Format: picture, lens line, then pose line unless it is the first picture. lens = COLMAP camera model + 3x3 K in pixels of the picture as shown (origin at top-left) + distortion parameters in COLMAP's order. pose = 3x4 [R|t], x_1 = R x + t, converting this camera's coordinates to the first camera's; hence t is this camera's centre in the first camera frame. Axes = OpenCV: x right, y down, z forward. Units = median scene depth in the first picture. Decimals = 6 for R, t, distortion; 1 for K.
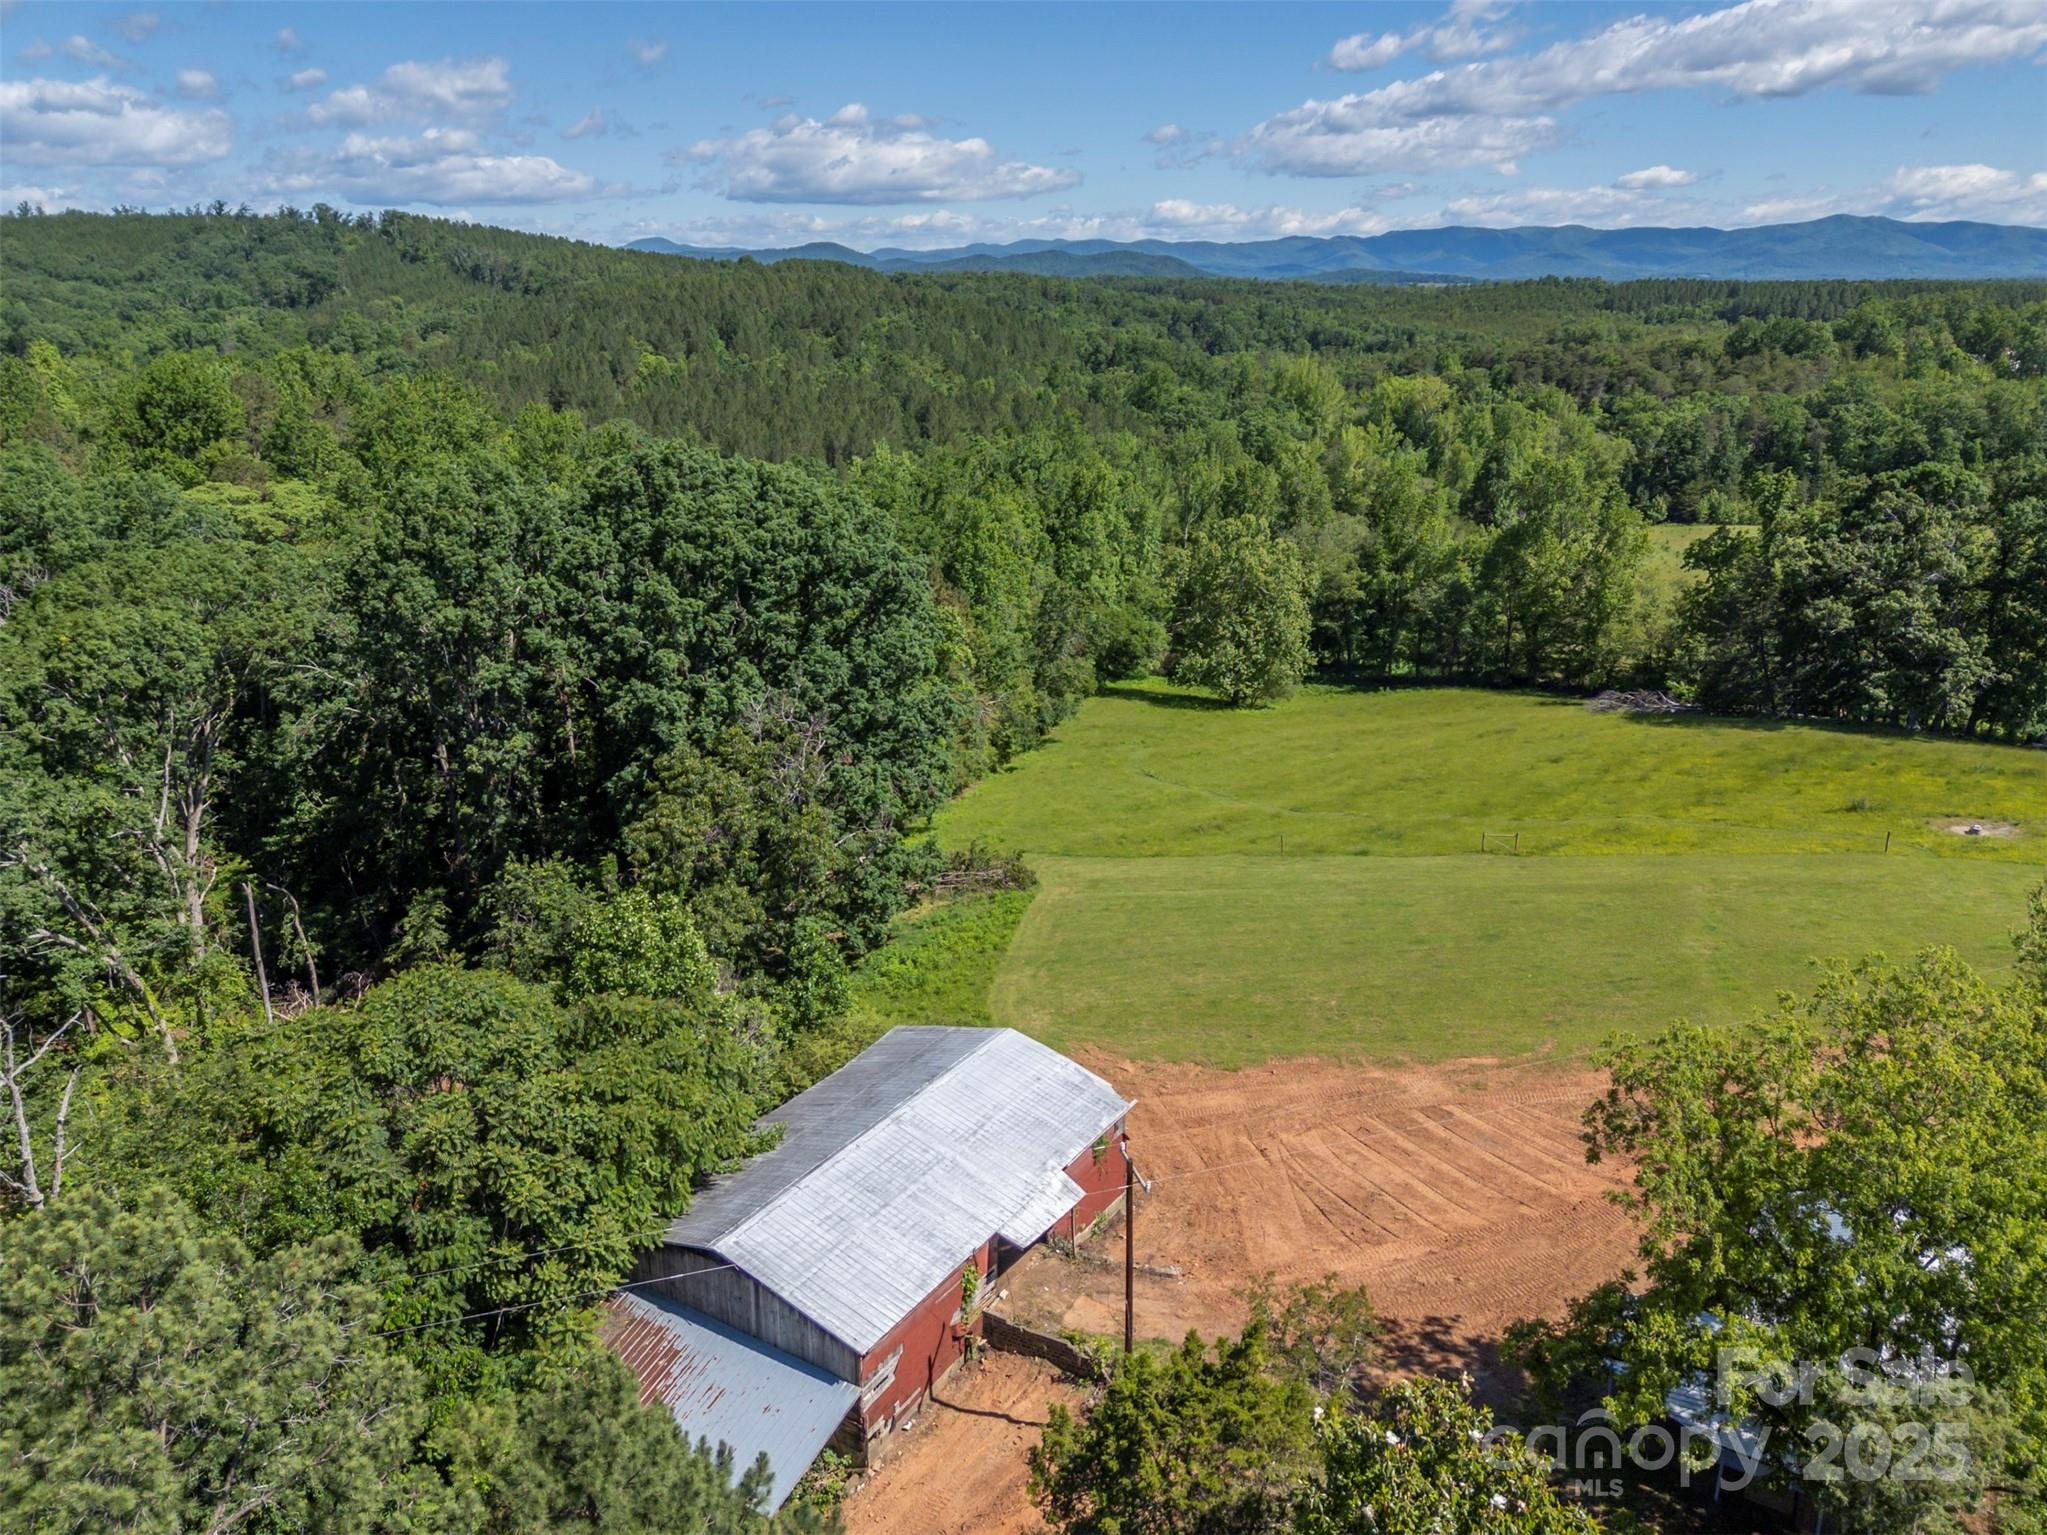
lens RADIAL K [[1521.5, 0, 1012.5], [0, 1521.5, 773.7], [0, 0, 1]] dist [0.092676, -0.099728]
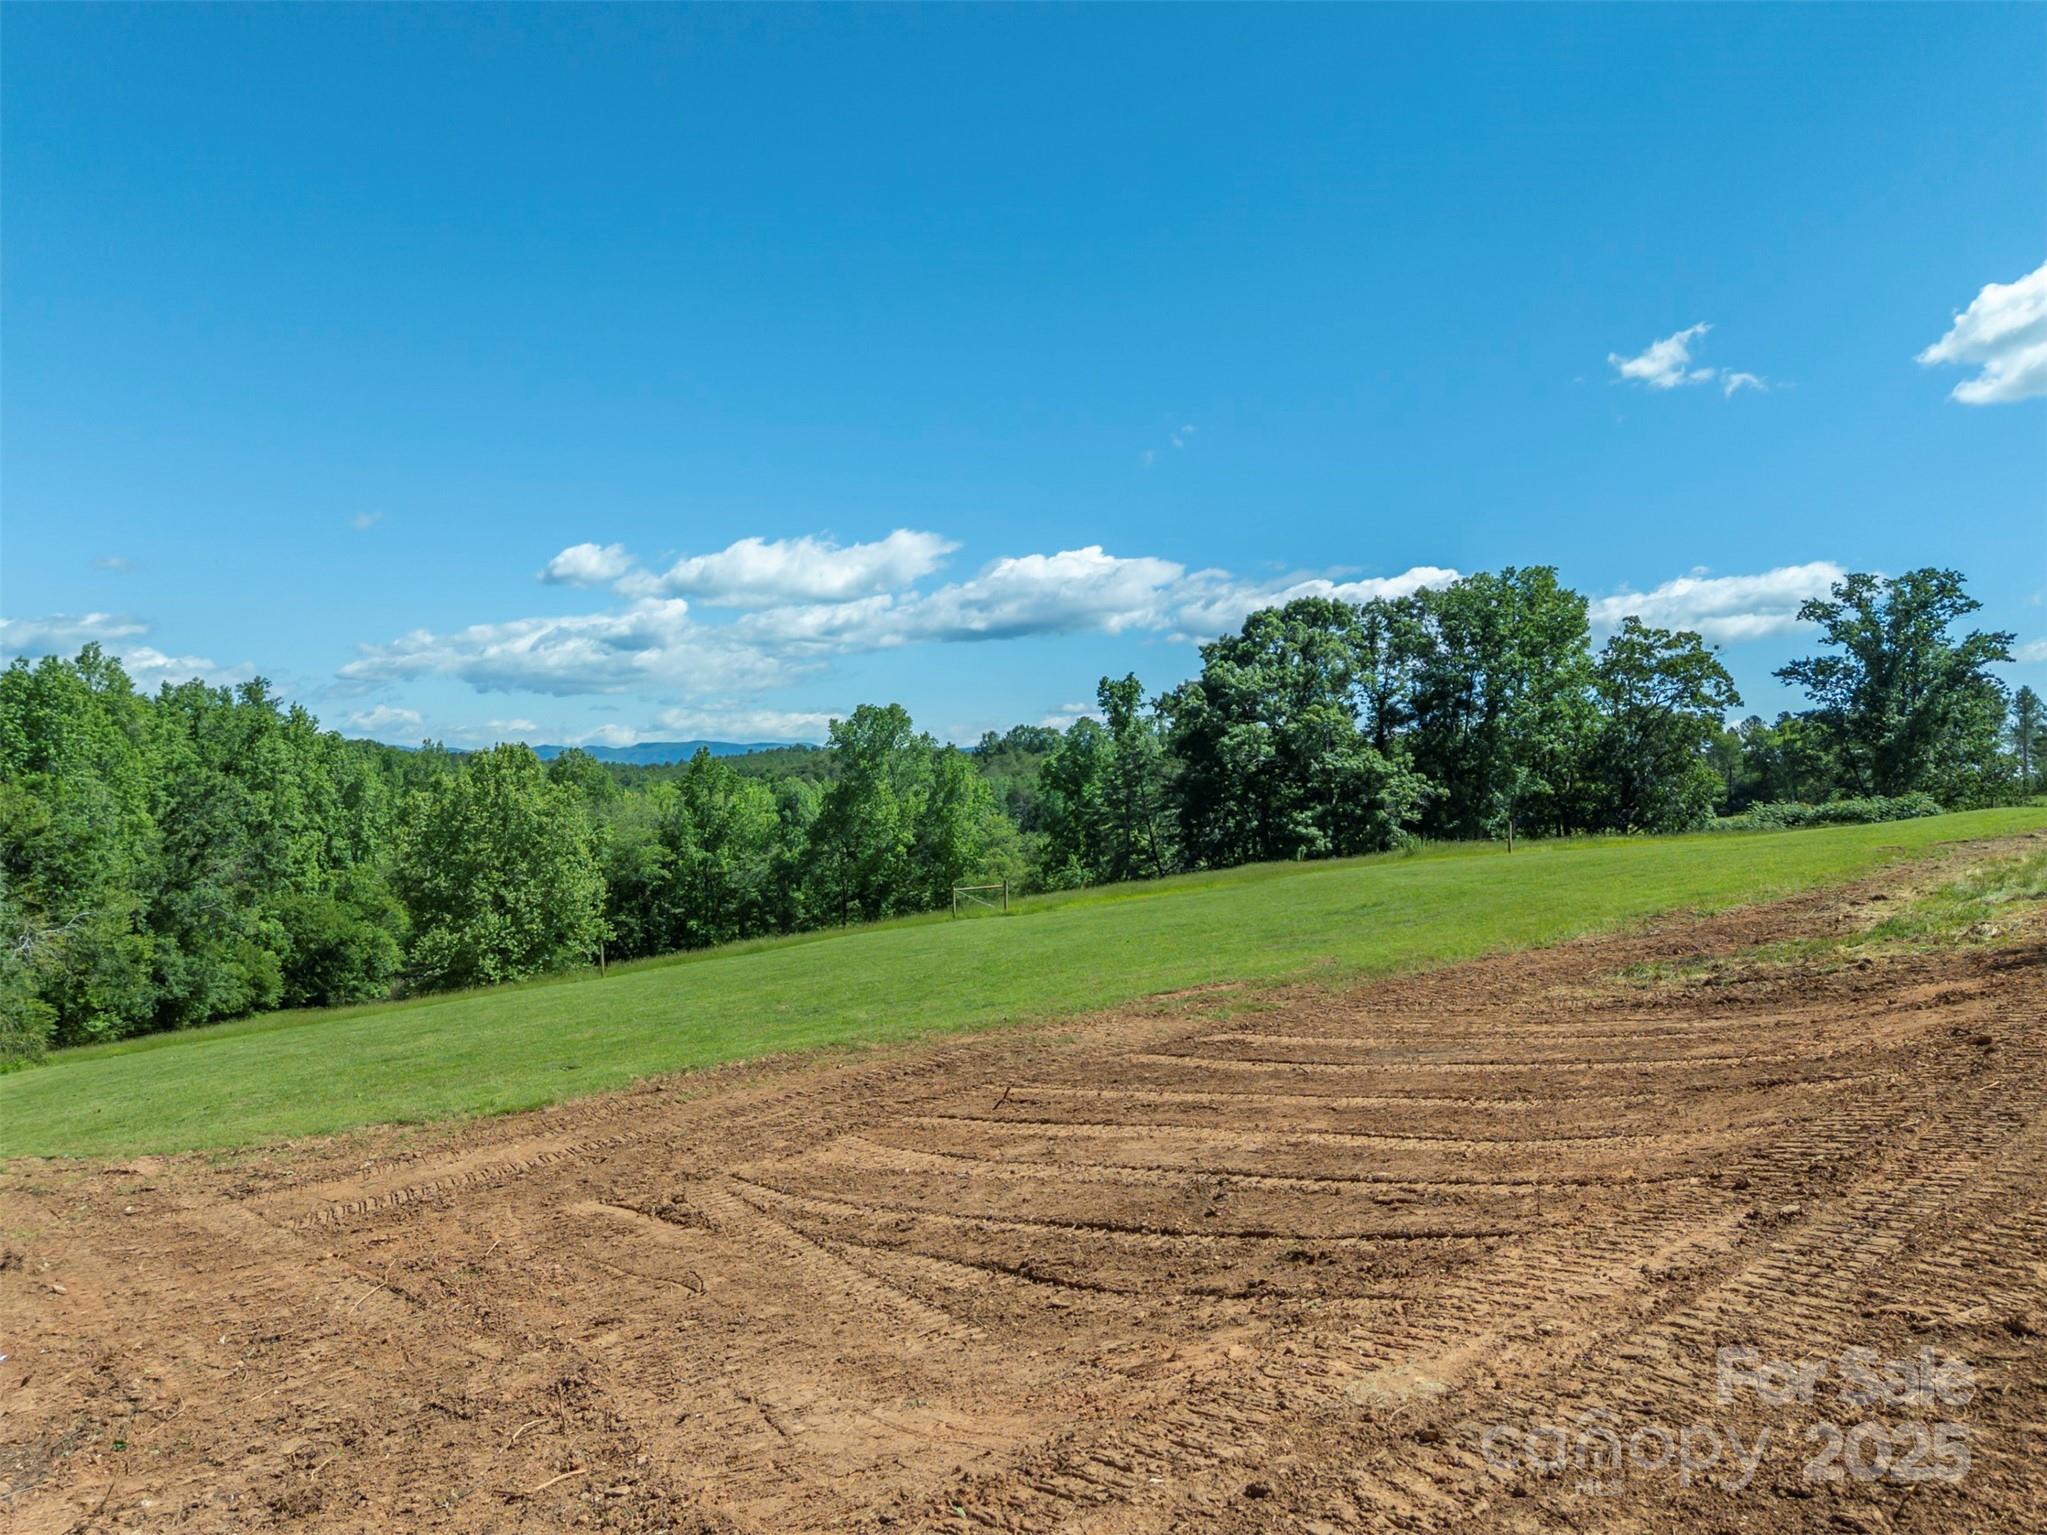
lens RADIAL K [[1521.5, 0, 1012.5], [0, 1521.5, 773.7], [0, 0, 1]] dist [0.092676, -0.099728]
pose [[0.892696, 0.006365, 0.450614, 0.036036], [0.138987, 0.947271, -0.288721, 0.094474], [-0.428692, 0.320370, 0.844741, 0.269636]]
